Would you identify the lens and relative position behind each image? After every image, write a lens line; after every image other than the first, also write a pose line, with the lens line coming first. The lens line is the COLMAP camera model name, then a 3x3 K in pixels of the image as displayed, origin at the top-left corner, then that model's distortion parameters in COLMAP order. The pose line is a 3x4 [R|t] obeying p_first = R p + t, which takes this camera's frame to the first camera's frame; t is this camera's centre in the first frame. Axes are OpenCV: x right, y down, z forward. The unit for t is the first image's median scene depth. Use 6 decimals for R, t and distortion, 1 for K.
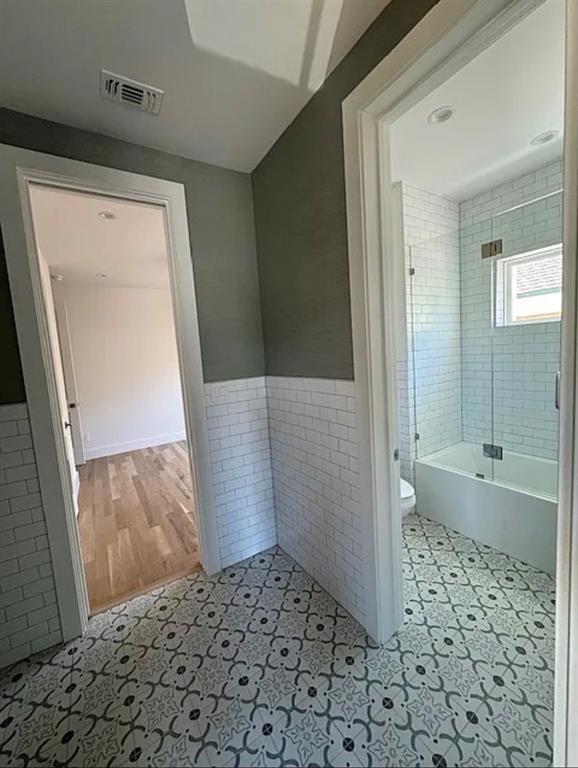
lens RADIAL K [[306.0, 0, 290.2], [0, 306.0, 381.2], [0, 0, 1]] dist [-0.003058, -0.000129]
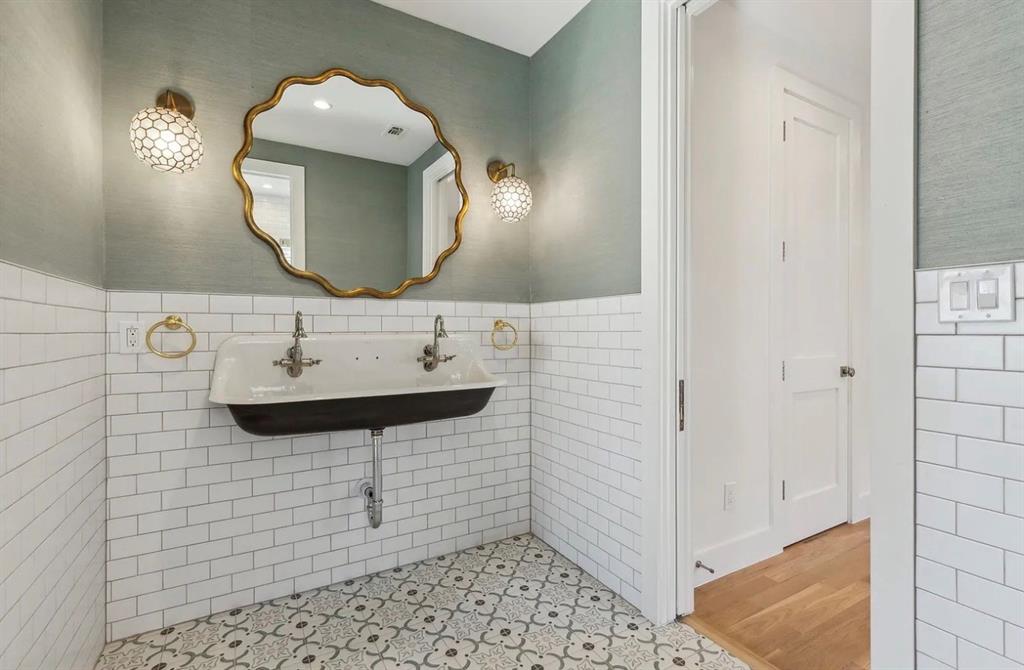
lens RADIAL K [[468.8, 0, 518.2], [0, 468.8, 332.1], [0, 0, 1]] dist [0.010092, 0.000035]
pose [[-0.042209, 0.073241, -0.996421, 0.239204], [-0.089434, 0.993029, 0.076780, 0.060940], [0.995098, 0.092354, -0.035365, 0.416103]]
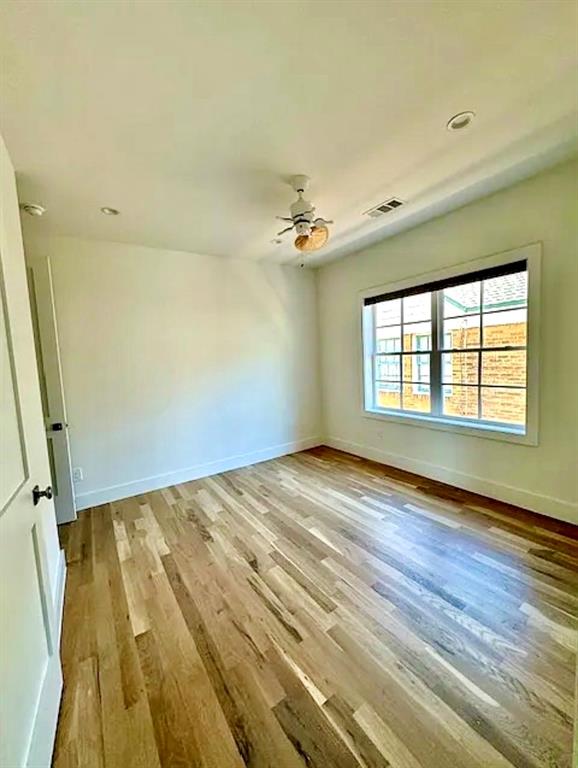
lens RADIAL K [[308.9, 0, 292.1], [0, 308.9, 384.1], [0, 0, 1]] dist [-0.000434, -0.000065]
pose [[0.999504, 0.017312, 0.026323, -0.455931], [-0.017131, 0.999828, -0.007114, -0.015484], [-0.026442, 0.006659, 0.999628, 0.648795]]
